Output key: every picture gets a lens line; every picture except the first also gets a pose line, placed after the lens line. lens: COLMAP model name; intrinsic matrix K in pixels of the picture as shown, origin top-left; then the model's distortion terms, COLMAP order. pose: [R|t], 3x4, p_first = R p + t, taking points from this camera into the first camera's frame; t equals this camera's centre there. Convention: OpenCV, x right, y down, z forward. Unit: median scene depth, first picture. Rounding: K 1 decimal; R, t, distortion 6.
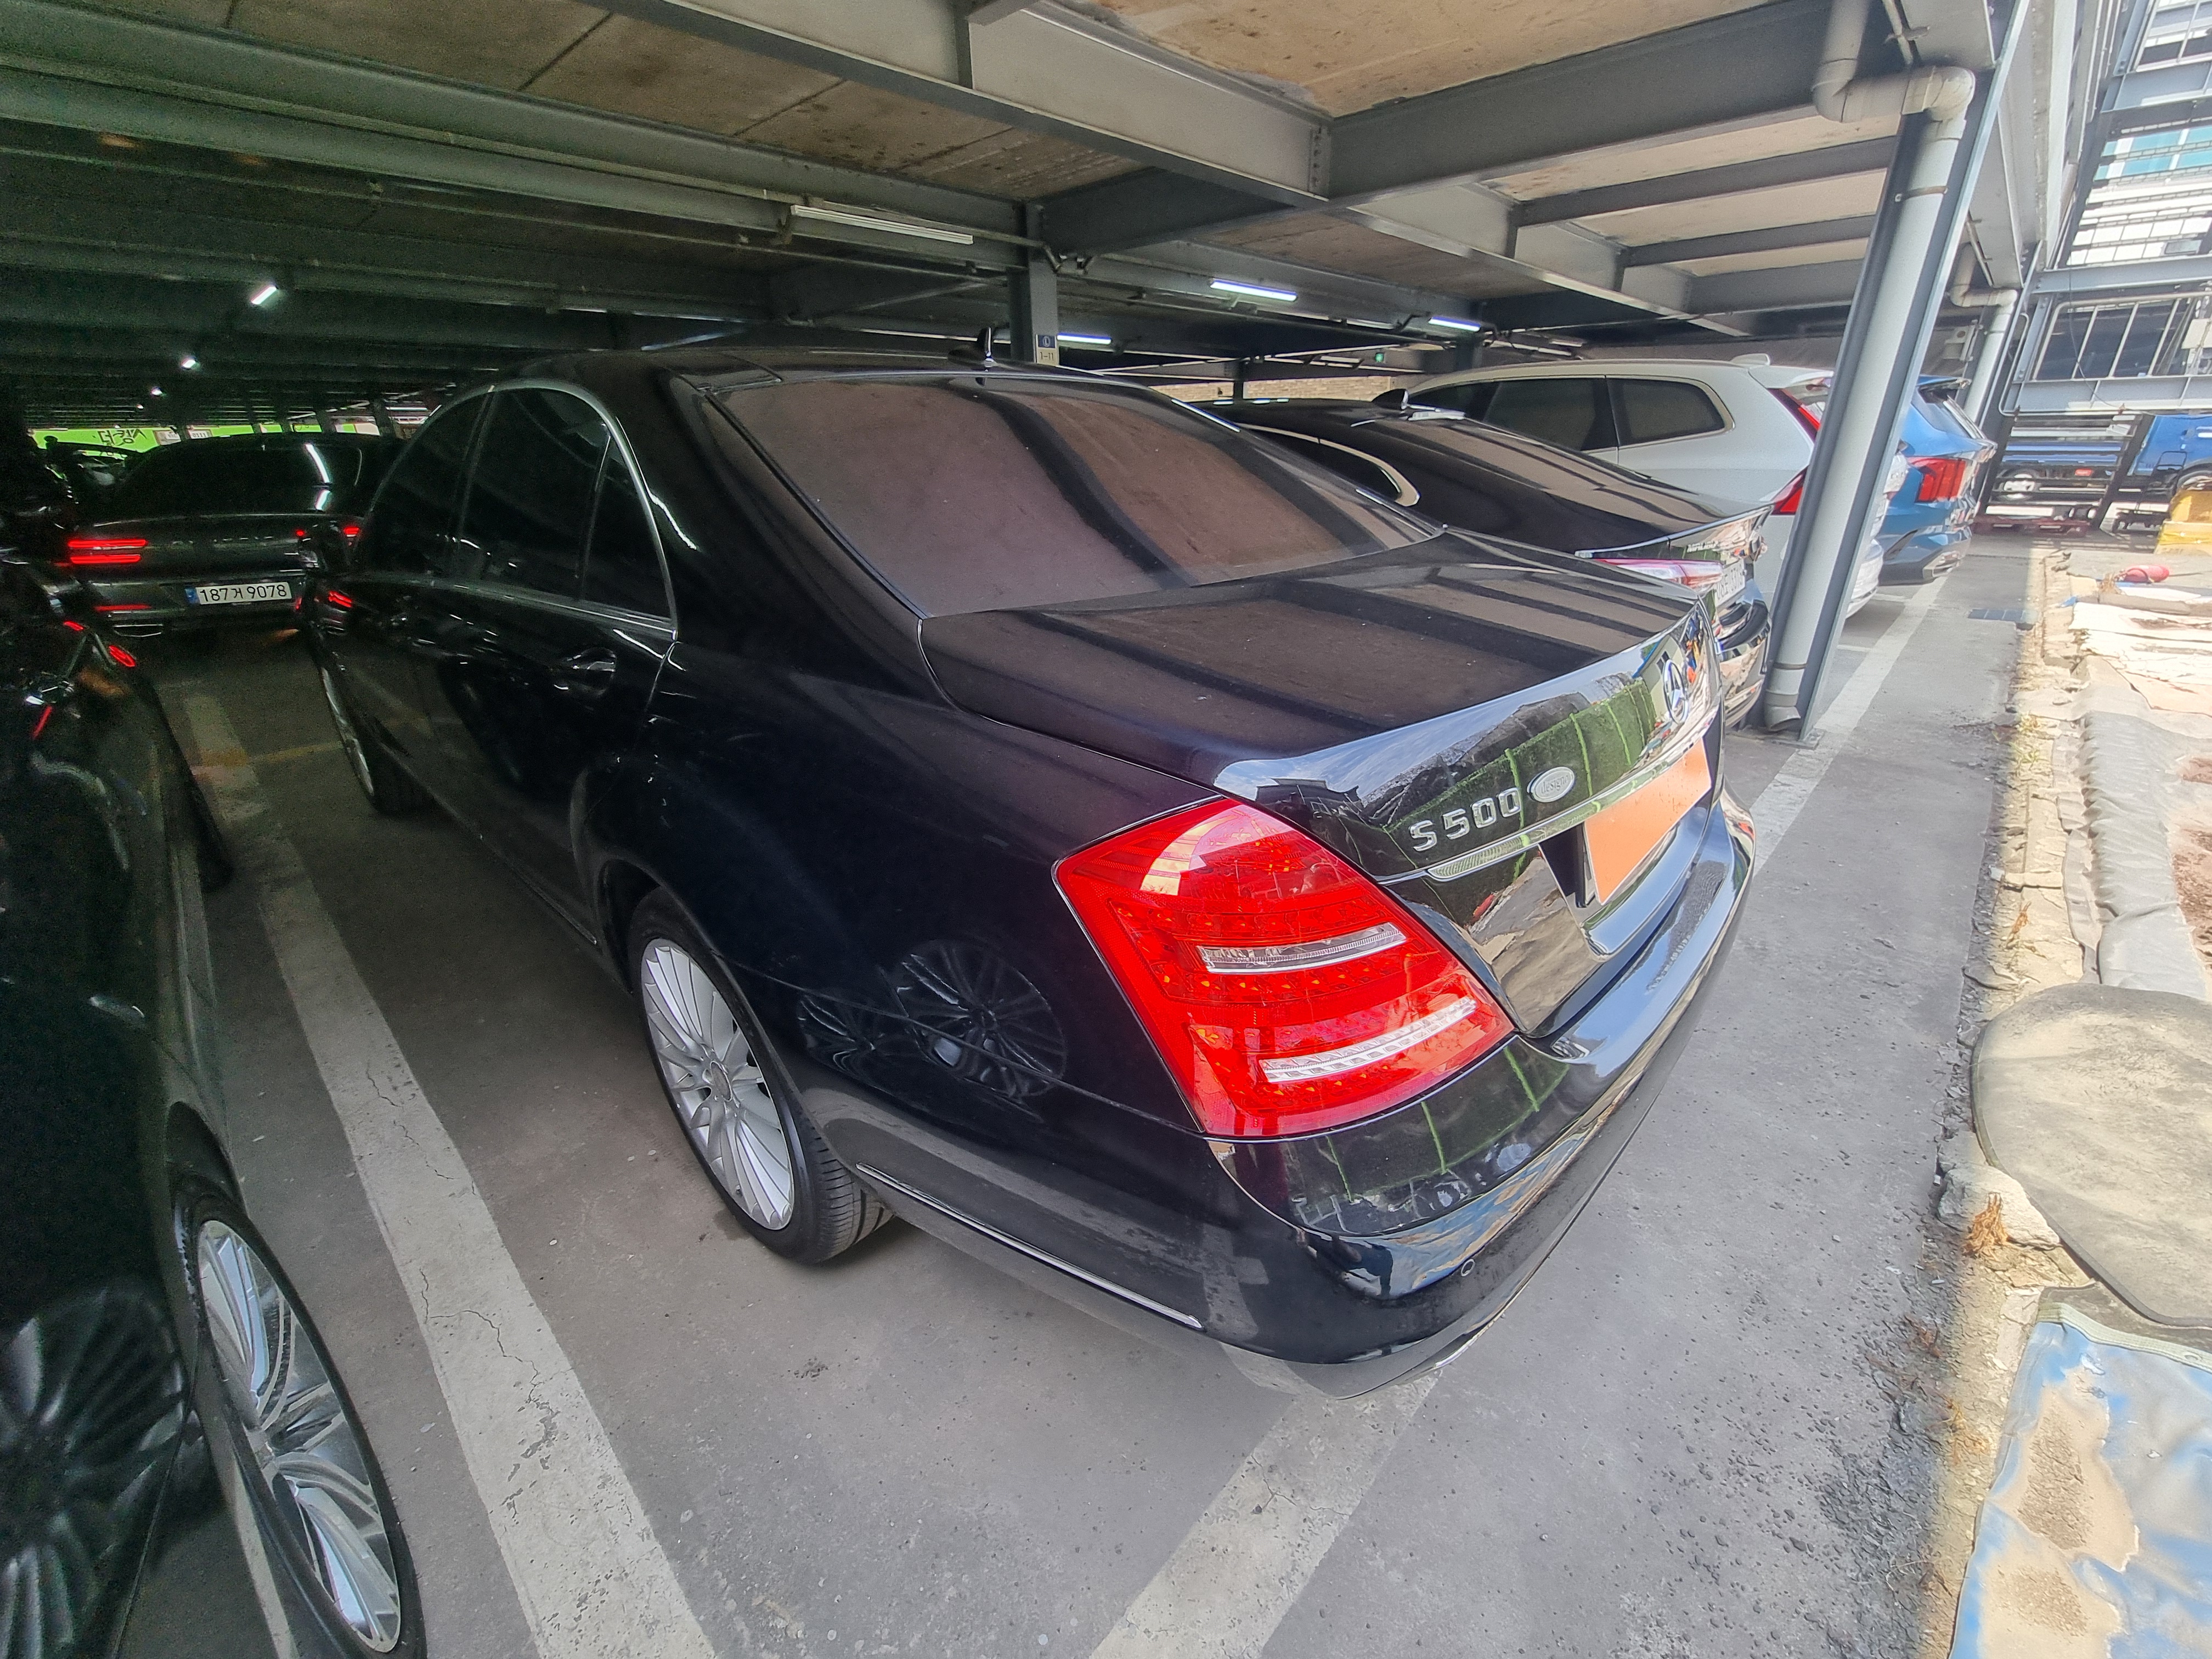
lens RADIAL K [[906.3, 0, 1116.9], [0, 906.3, 829.1], [0, 0, 1]] dist [-0.004520, 0.000335]
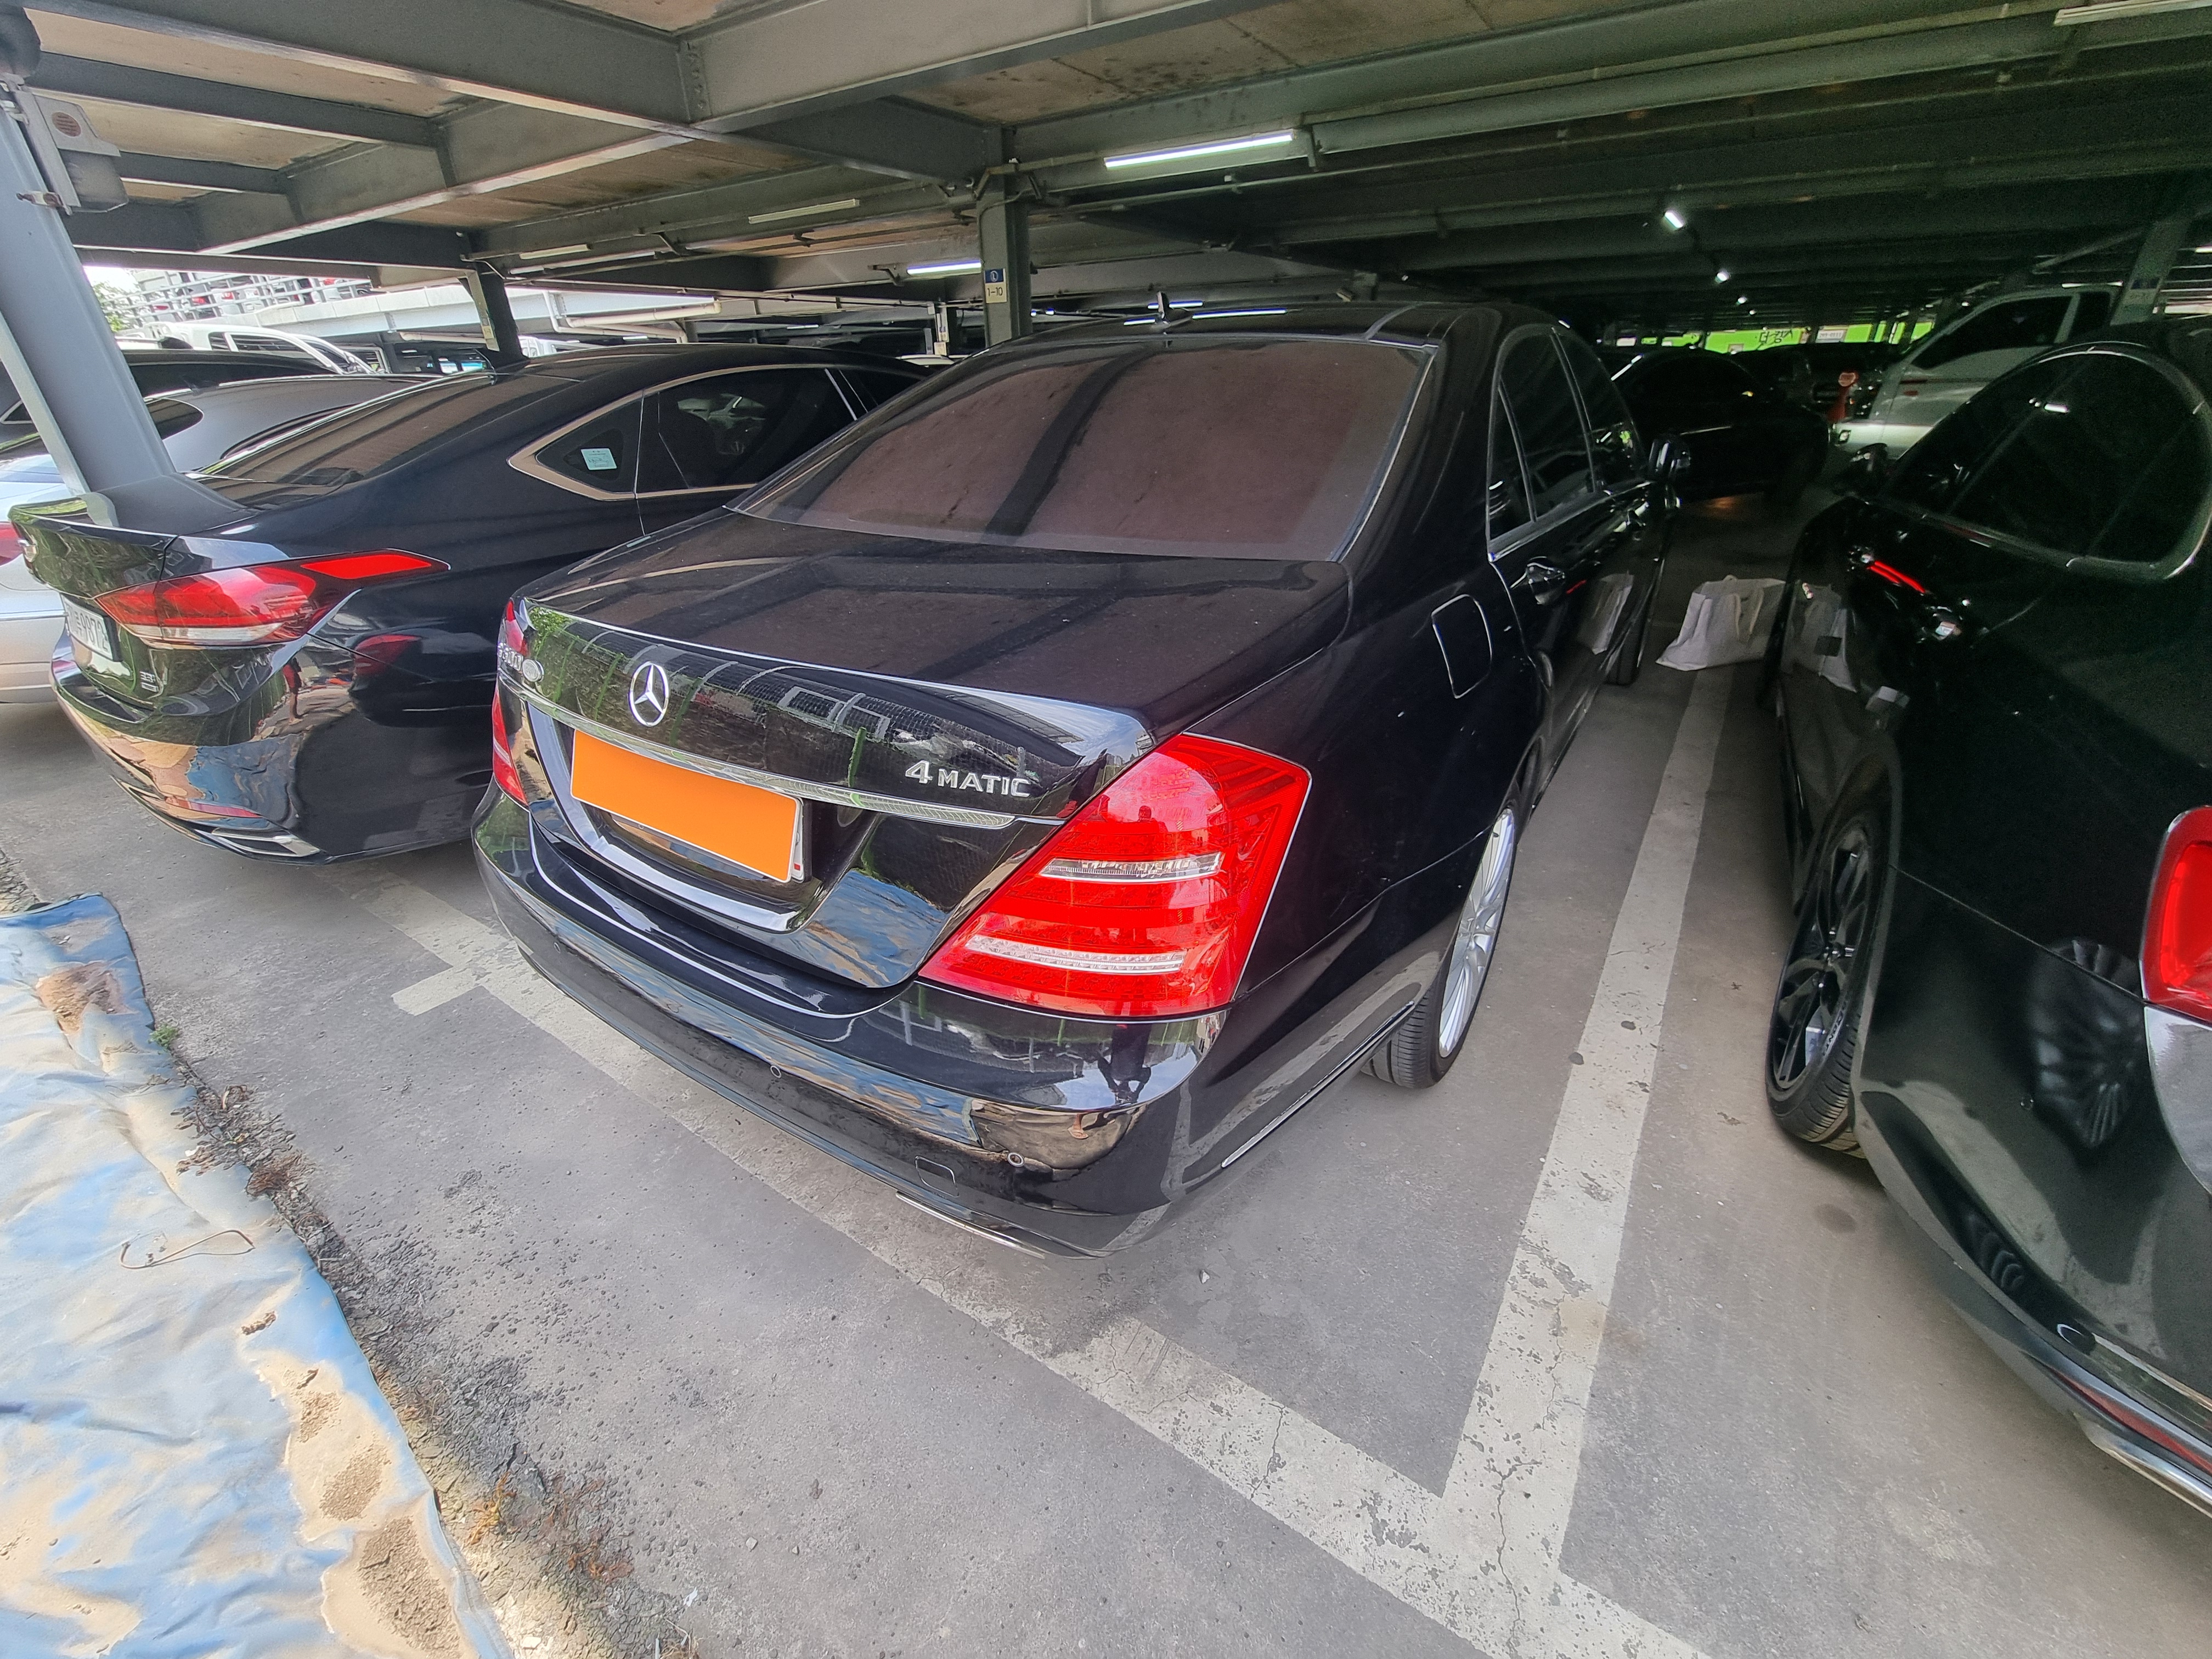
lens RADIAL K [[906.3, 0, 1110.3], [0, 906.3, 835.9], [0, 0, 1]] dist [-0.004520, 0.000335]
pose [[0.166127, 0.463129, -0.870582, 0.377416], [-0.375594, 0.846020, 0.378391, -0.135511], [0.911773, 0.264124, 0.314495, 0.270352]]
